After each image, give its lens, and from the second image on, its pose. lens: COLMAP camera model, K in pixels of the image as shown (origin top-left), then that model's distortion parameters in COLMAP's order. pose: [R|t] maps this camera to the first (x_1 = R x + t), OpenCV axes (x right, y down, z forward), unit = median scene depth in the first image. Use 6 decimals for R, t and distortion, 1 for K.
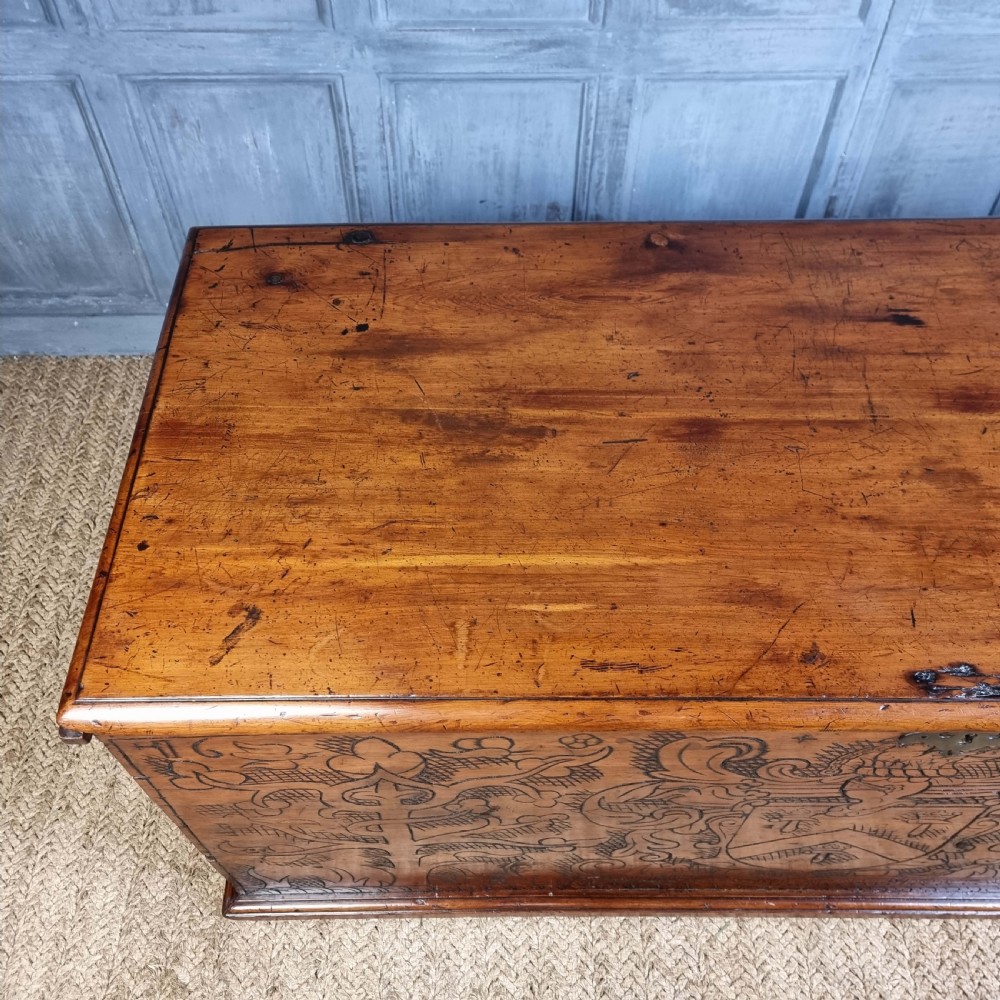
lens RADIAL K [[931.5, 0, 487.0], [0, 931.5, 479.8], [0, 0, 1]] dist [0.039280, 0.000000]
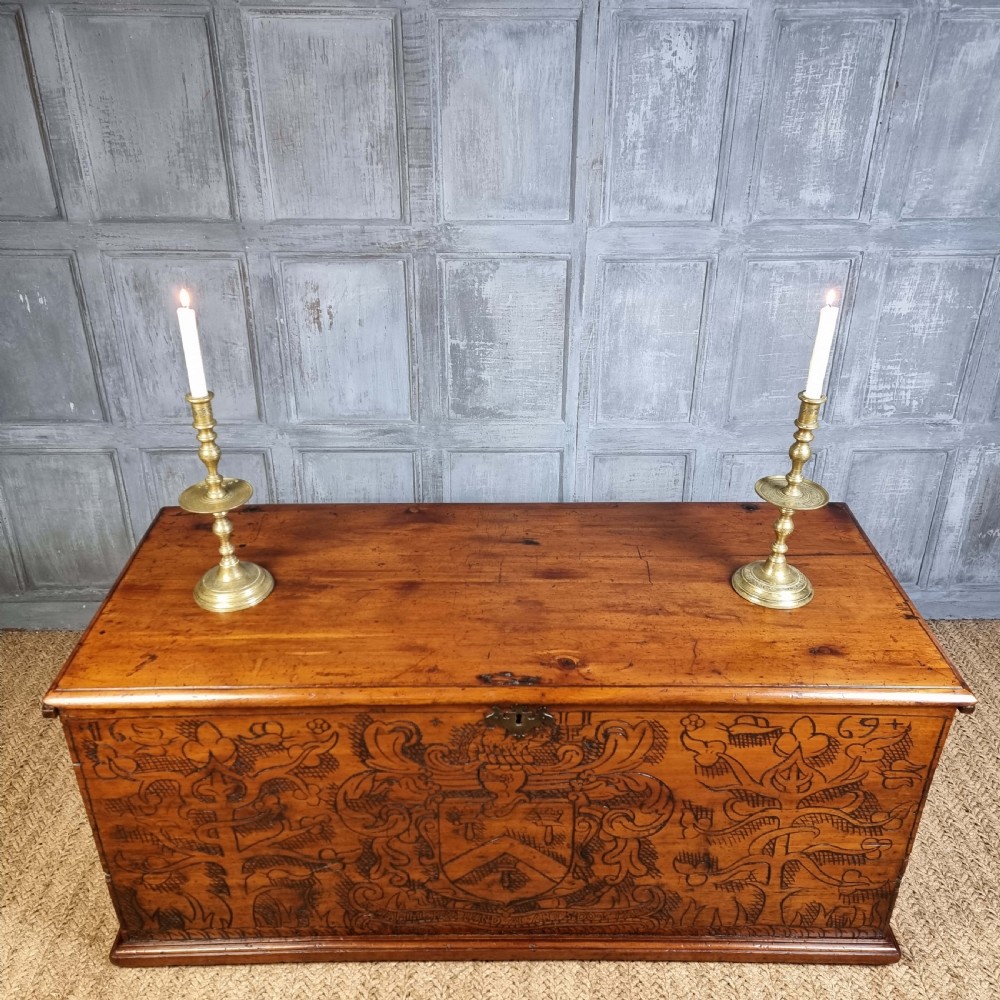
lens RADIAL K [[931.5, 0, 496.3], [0, 931.5, 491.5], [0, 0, 1]] dist [0.039280, 0.000000]
pose [[0.999998, 0.001384, 0.001349, 0.370316], [-0.000672, 0.903331, -0.428943, 0.538323], [-0.001812, 0.428941, 0.903331, -0.732863]]
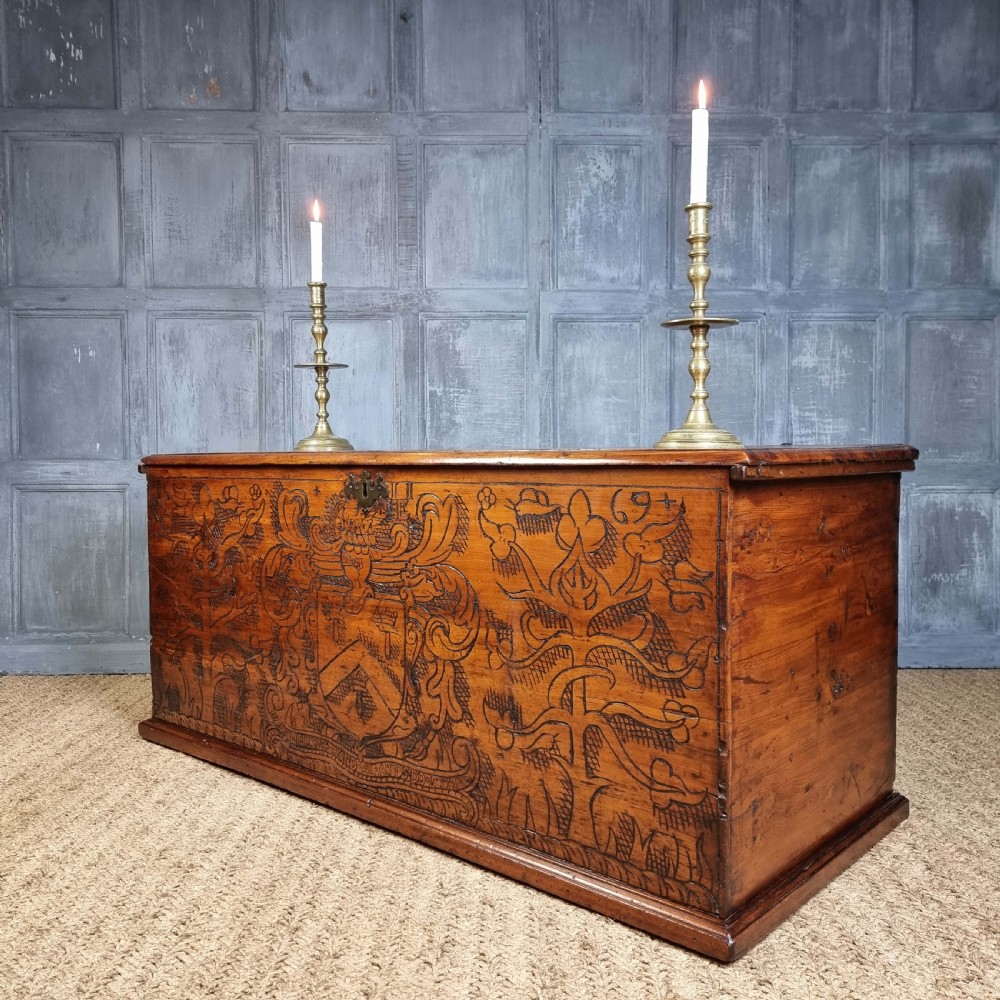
lens RADIAL K [[931.5, 0, 505.2], [0, 931.5, 506.7], [0, 0, 1]] dist [0.039280, 0.000000]
pose [[0.999947, -0.004098, -0.009464, 0.507793], [-0.004870, 0.621275, -0.783577, 1.569121], [0.009090, 0.783582, 0.621222, -0.219097]]
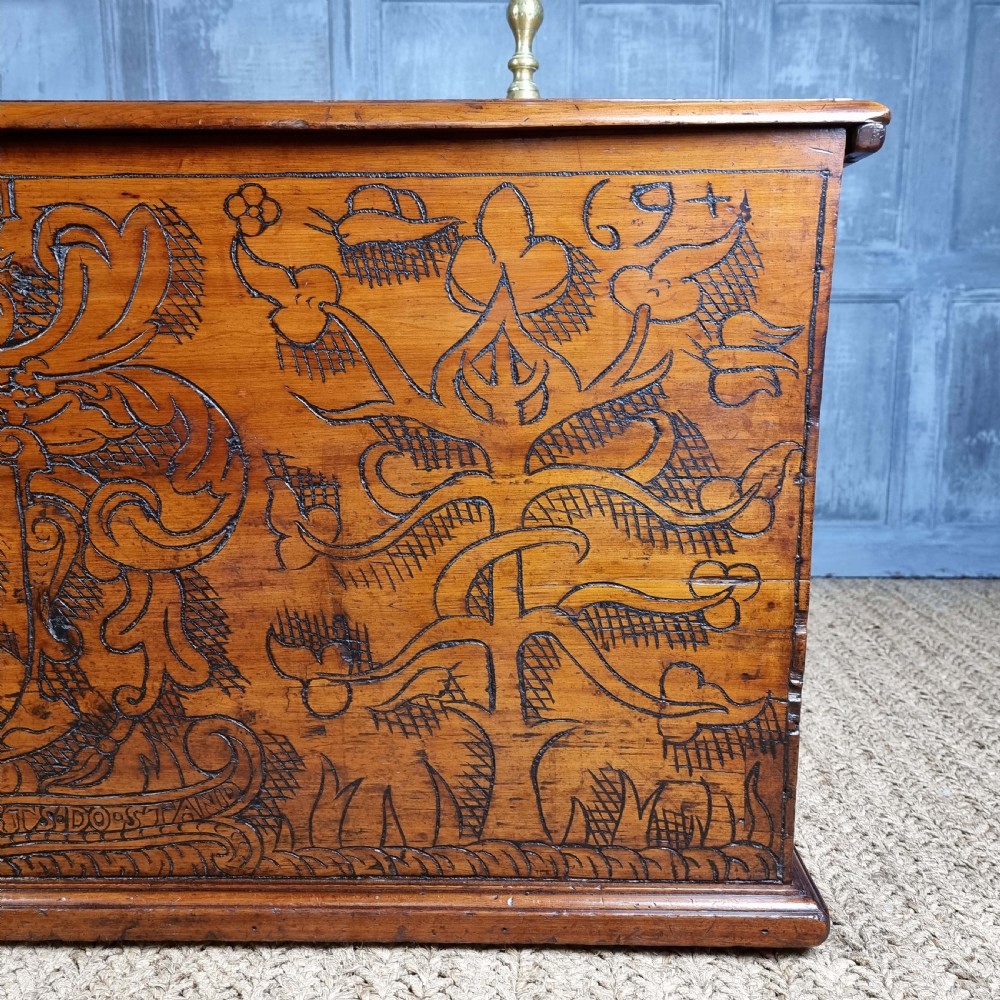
lens RADIAL K [[931.5, 0, 507.4], [0, 931.5, 498.4], [0, 0, 1]] dist [0.039280, 0.000000]
pose [[0.999856, 0.004434, -0.016361, 0.886608], [-0.014451, 0.727503, -0.685952, 0.827069], [0.008861, 0.686090, 0.727463, 0.466417]]
